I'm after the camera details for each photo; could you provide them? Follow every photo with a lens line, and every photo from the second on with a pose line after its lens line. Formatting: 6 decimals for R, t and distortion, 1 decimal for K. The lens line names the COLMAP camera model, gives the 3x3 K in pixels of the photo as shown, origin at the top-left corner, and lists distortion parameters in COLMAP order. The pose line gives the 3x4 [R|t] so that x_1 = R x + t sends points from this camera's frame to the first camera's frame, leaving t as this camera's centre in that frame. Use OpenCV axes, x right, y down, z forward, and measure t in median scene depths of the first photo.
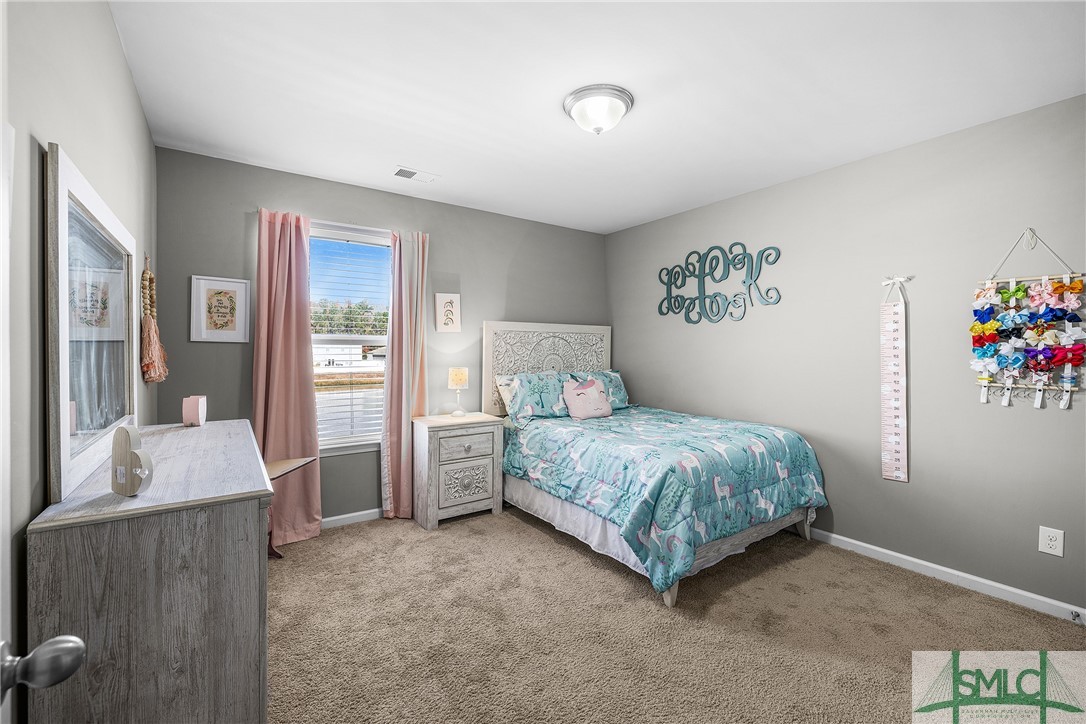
lens RADIAL K [[456.6, 0, 543.2], [0, 456.6, 356.5], [0, 0, 1]] dist [0.000259, 0.000413]
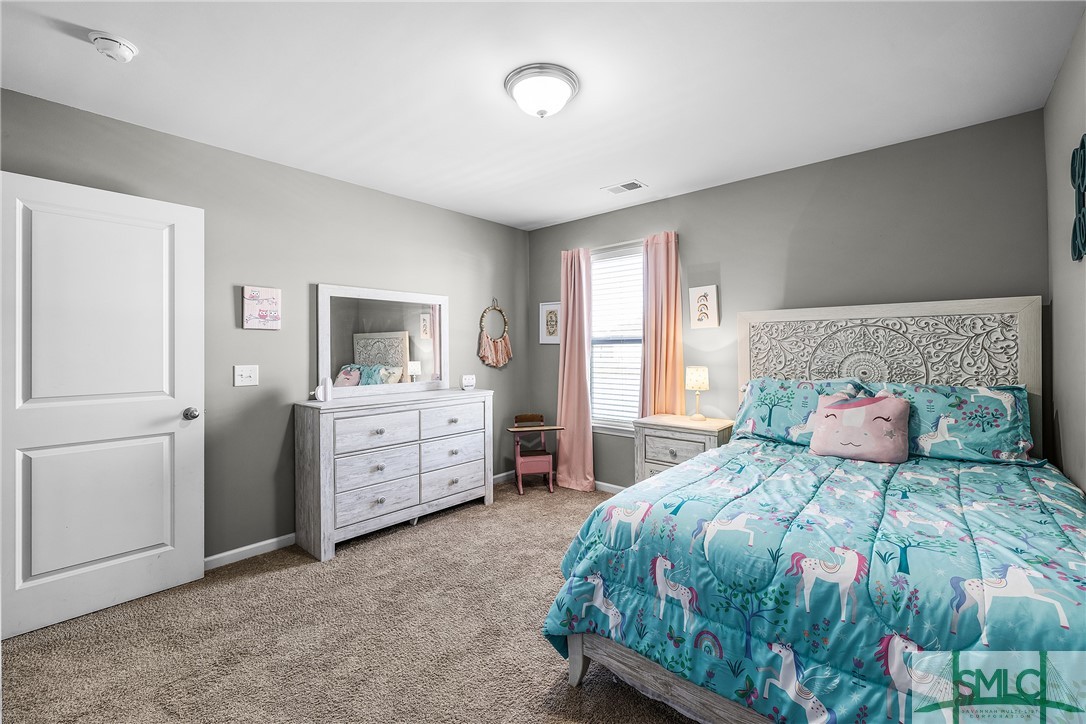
lens RADIAL K [[460.9, 0, 542.4], [0, 460.9, 348.0], [0, 0, 1]] dist [0.002278, 0.000528]
pose [[0.232978, -0.003720, -0.972475, 0.802457], [-0.005130, 0.999974, -0.005055, -0.008983], [0.972468, 0.006166, 0.232953, 0.602524]]
